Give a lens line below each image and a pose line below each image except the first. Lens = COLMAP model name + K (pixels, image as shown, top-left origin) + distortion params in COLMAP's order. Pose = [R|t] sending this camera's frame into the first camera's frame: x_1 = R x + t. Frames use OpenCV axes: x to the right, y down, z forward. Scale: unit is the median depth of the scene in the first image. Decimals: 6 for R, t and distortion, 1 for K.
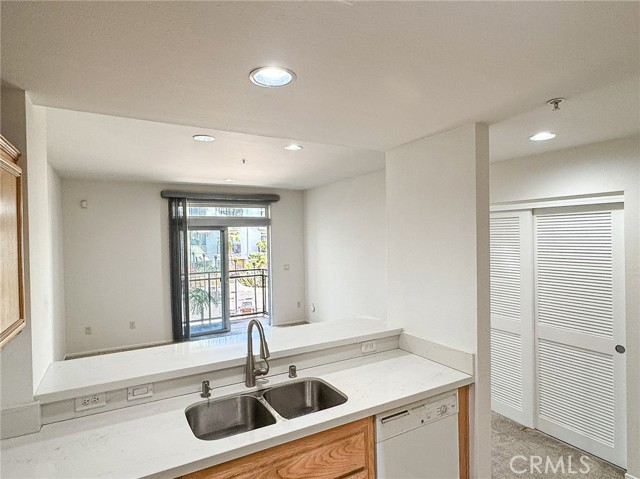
lens RADIAL K [[363.7, 0, 335.2], [0, 363.7, 238.8], [0, 0, 1]] dist [-0.010062, 0.002454]
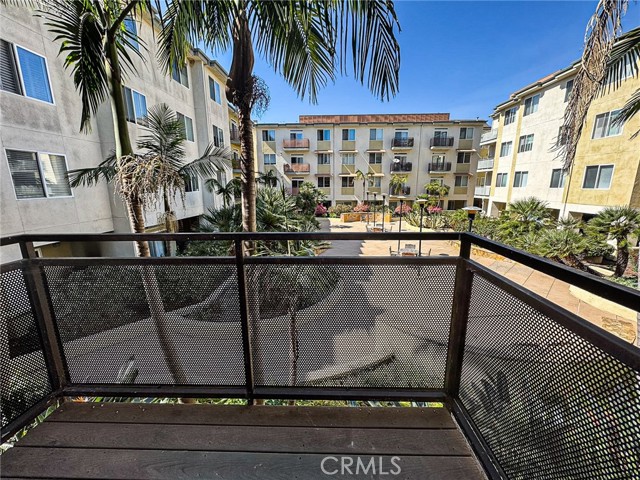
lens RADIAL K [[264.1, 0, 320.8], [0, 264.1, 246.0], [0, 0, 1]] dist [0.005238, -0.002894]
pose [[0.838150, 0.131589, -0.529330, -0.245319], [-0.008393, 0.973459, 0.228708, 0.069301], [0.545376, -0.187249, 0.817009, 1.049591]]
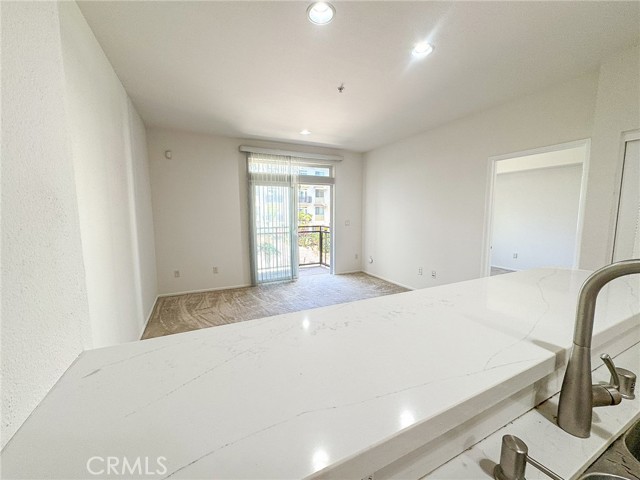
lens RADIAL K [[264.1, 0, 327.9], [0, 264.1, 240.6], [0, 0, 1]] dist [0.005238, -0.002894]
pose [[0.997385, 0.020868, -0.069187, -0.149858], [-0.013589, 0.994477, 0.104068, 0.053395], [0.070977, -0.102856, 0.992161, 0.212255]]
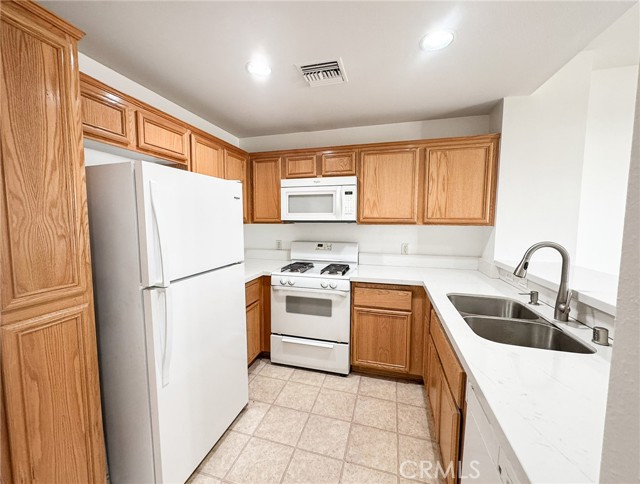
lens RADIAL K [[258.8, 0, 313.0], [0, 258.8, 240.3], [0, 0, 1]] dist [-0.007740, 0.000172]
pose [[-0.730500, 0.064474, -0.679862, 0.192281], [-0.000791, 0.995453, 0.095253, 0.046551], [0.682912, 0.070120, -0.727128, 0.317011]]
